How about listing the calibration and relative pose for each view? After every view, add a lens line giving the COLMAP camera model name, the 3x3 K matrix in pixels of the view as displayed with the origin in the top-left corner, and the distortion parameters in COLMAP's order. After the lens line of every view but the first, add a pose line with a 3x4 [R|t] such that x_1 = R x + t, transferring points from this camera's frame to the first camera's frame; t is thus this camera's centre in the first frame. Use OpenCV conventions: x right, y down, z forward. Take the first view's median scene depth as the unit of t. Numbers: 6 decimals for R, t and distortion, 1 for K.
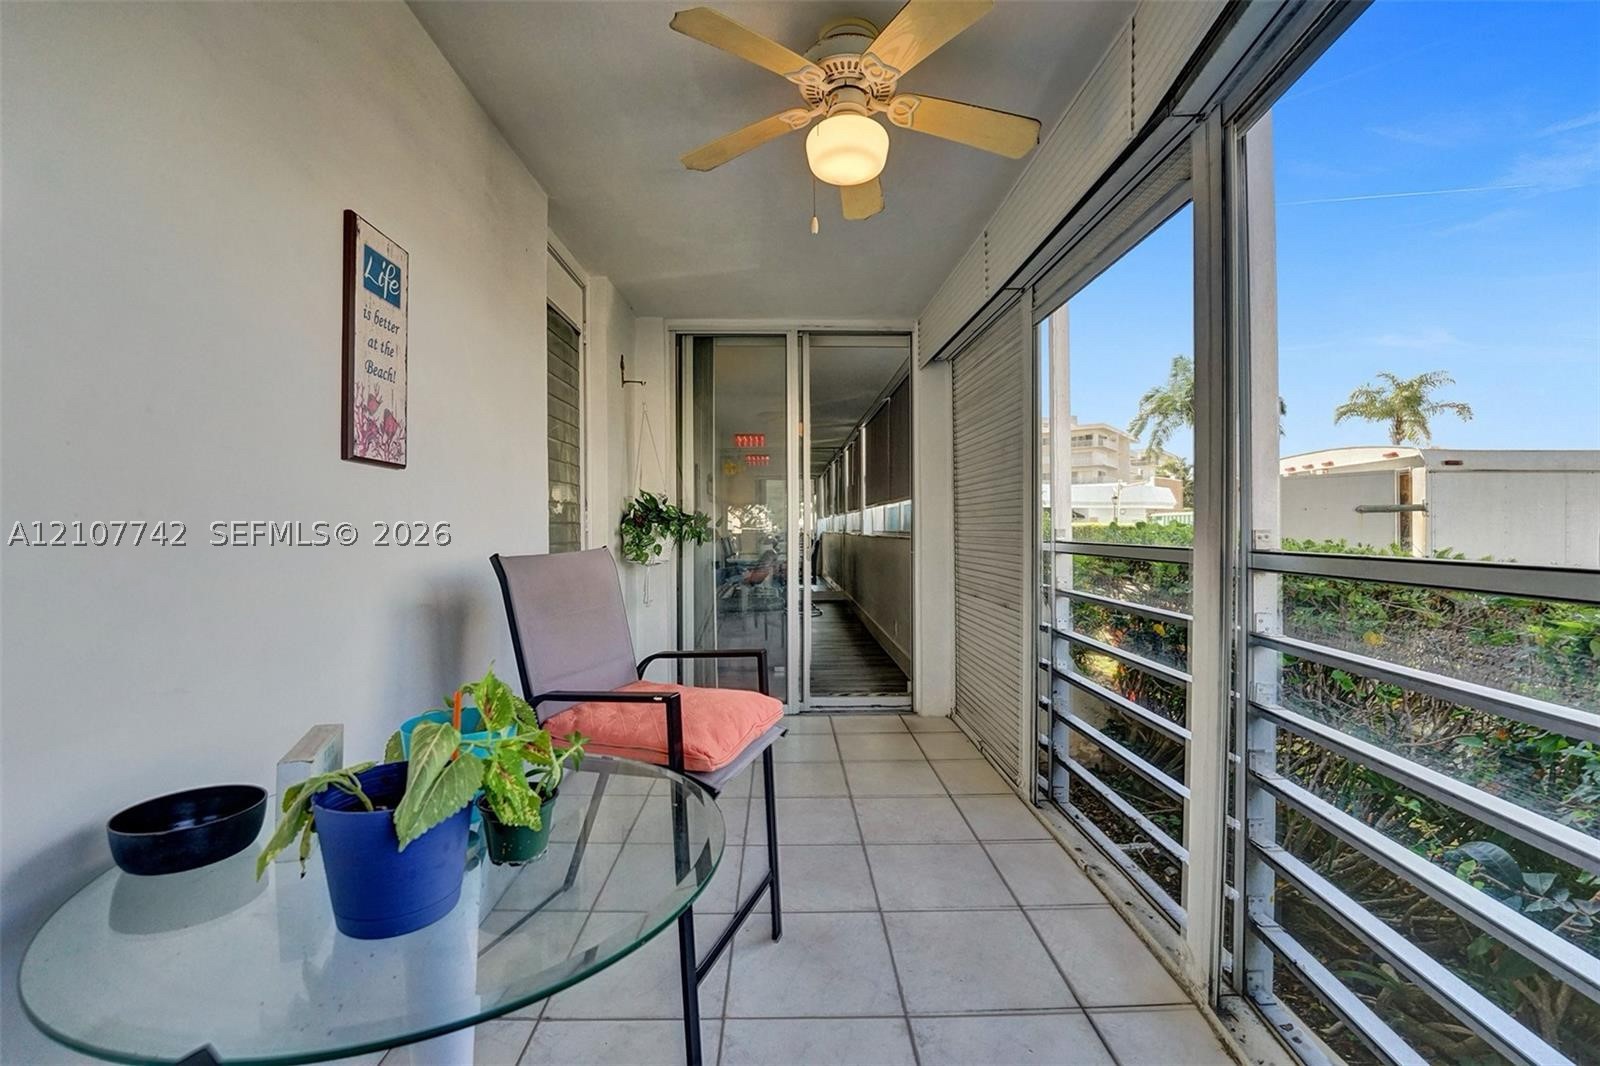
lens RADIAL K [[674.0, 0, 801.3], [0, 674.0, 525.1], [0, 0, 1]] dist [-0.013140, 0.006630]
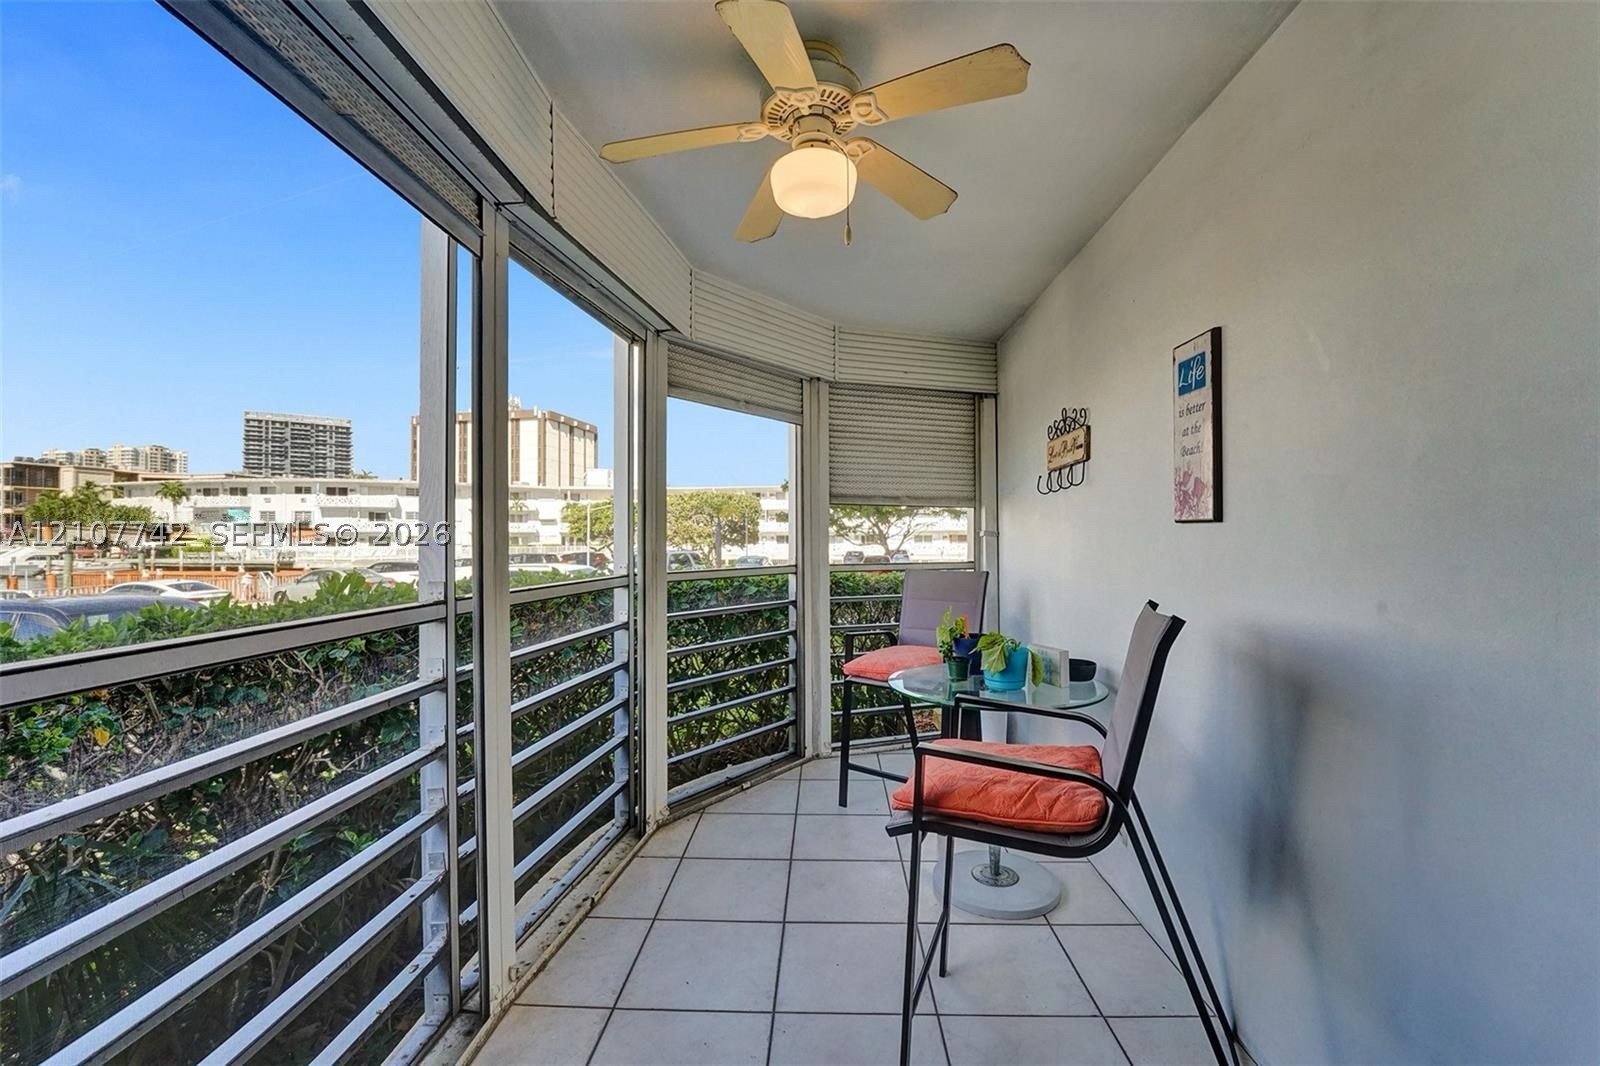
lens RADIAL K [[674.0, 0, 801.3], [0, 674.0, 525.1], [0, 0, 1]] dist [-0.013140, 0.006630]
pose [[-0.998000, 0.005328, 0.062985, 0.032300], [0.003719, 0.999664, -0.025638, -0.053572], [-0.063101, -0.025352, -0.997685, 2.235961]]
